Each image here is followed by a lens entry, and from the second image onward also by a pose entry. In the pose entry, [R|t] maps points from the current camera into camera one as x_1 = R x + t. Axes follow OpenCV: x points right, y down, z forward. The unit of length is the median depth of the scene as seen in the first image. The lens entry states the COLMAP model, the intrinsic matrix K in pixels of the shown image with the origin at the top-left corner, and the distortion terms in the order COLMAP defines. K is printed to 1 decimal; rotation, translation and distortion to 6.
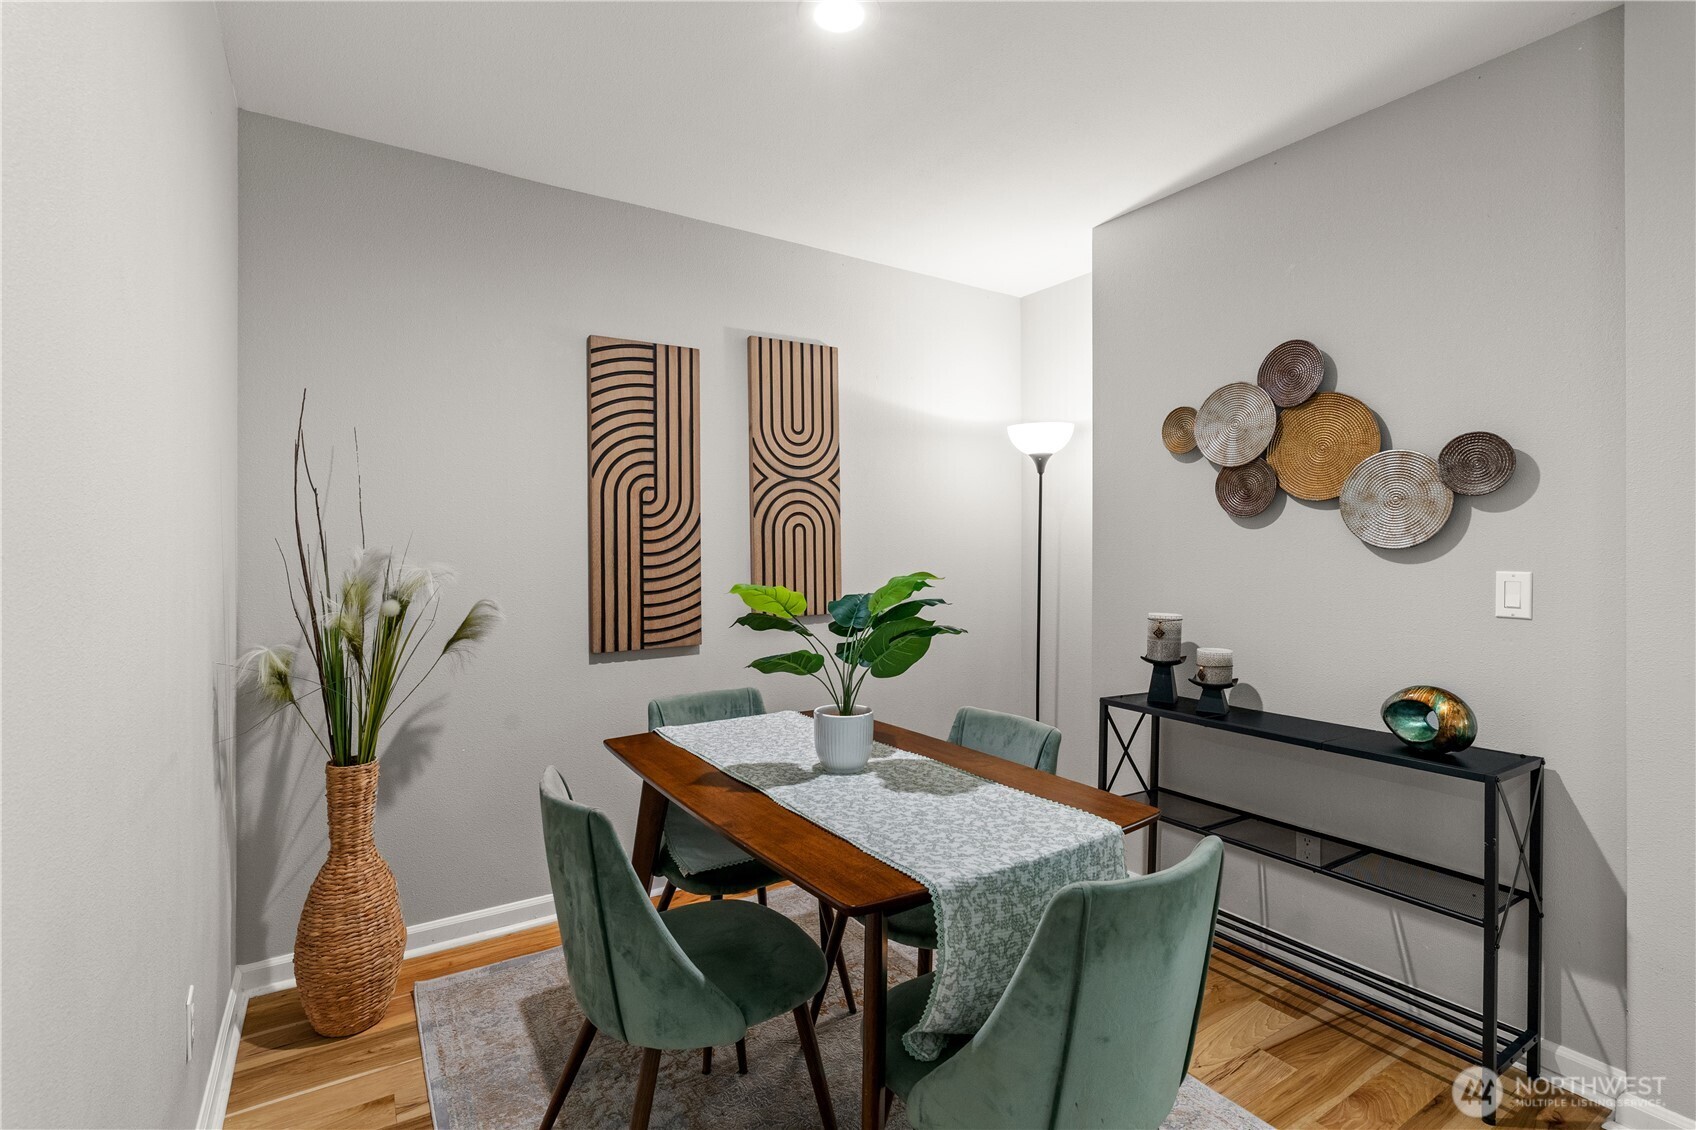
lens RADIAL K [[777.8, 0, 843.2], [0, 777.8, 566.9], [0, 0, 1]] dist [-0.009028, 0.000888]
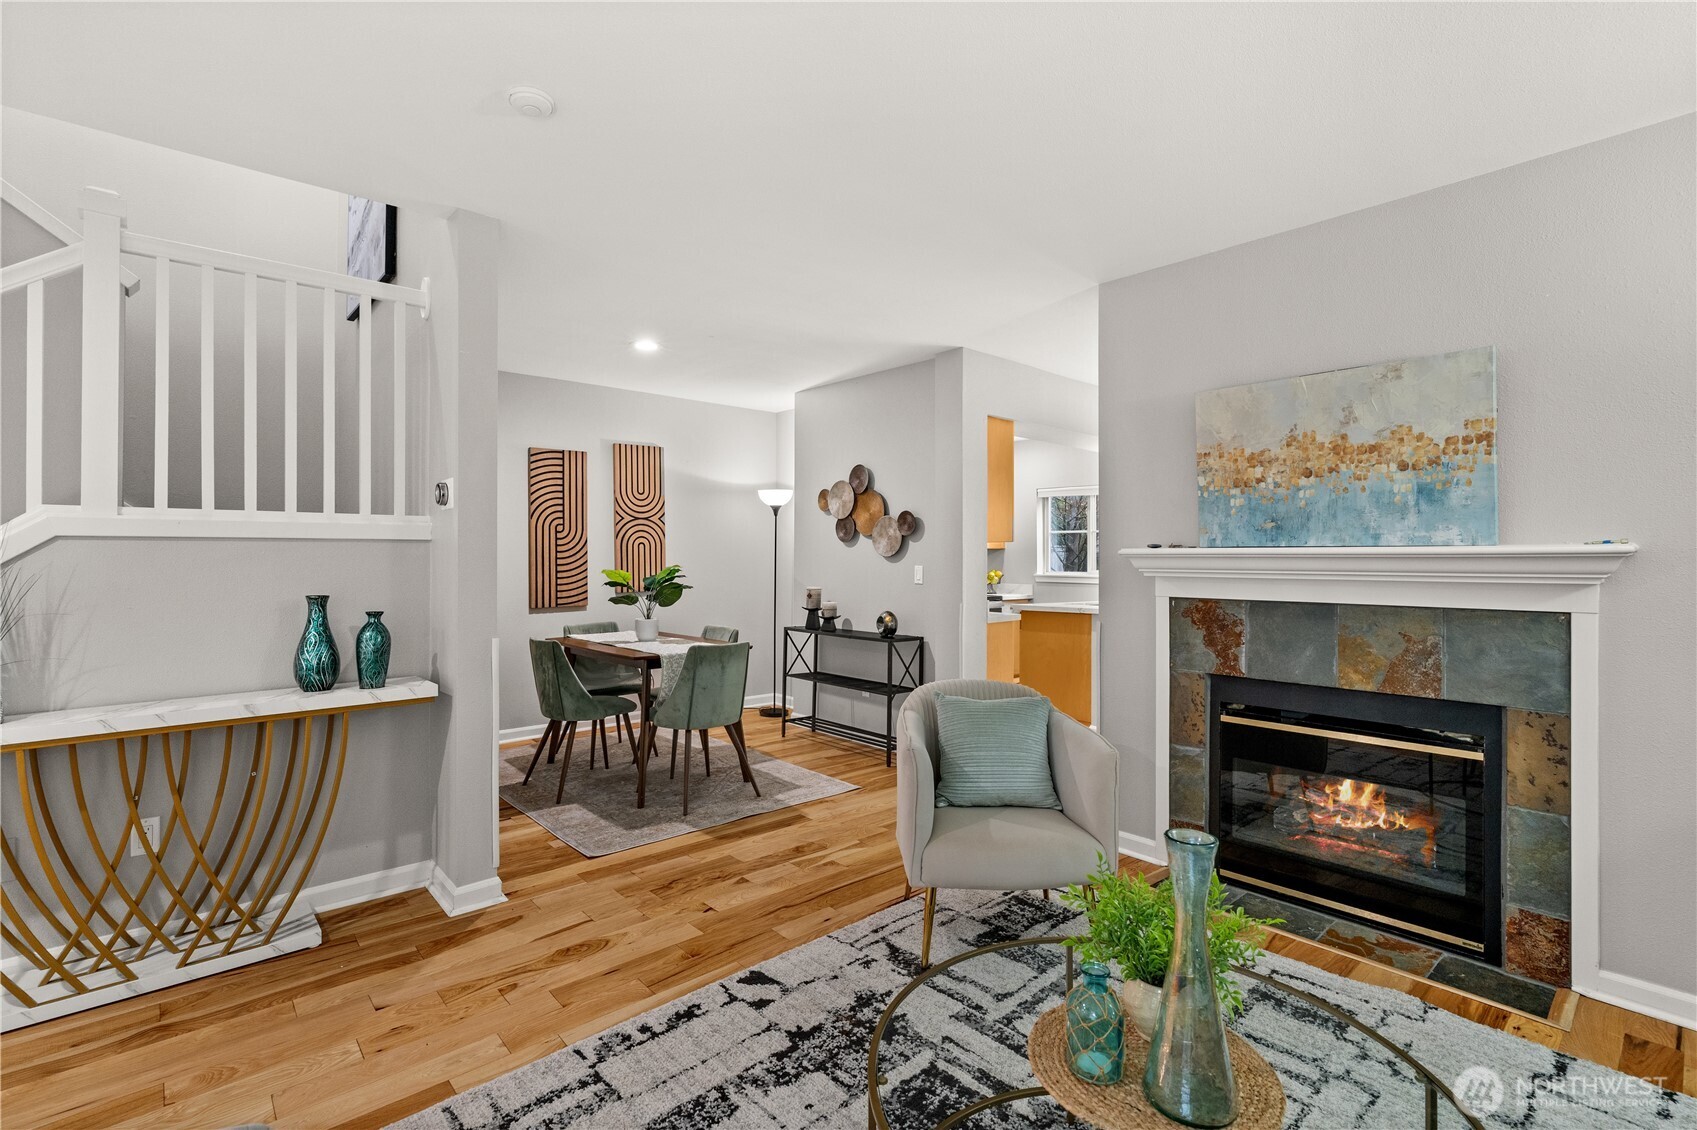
lens RADIAL K [[778.2, 0, 843.7], [0, 778.2, 566.9], [0, 0, 1]] dist [-0.009028, 0.000888]
pose [[0.989123, 0.000815, 0.147089, 0.167796], [0.000437, 0.999964, -0.008475, 0.021991], [-0.147090, 0.008447, 0.989087, -1.037924]]
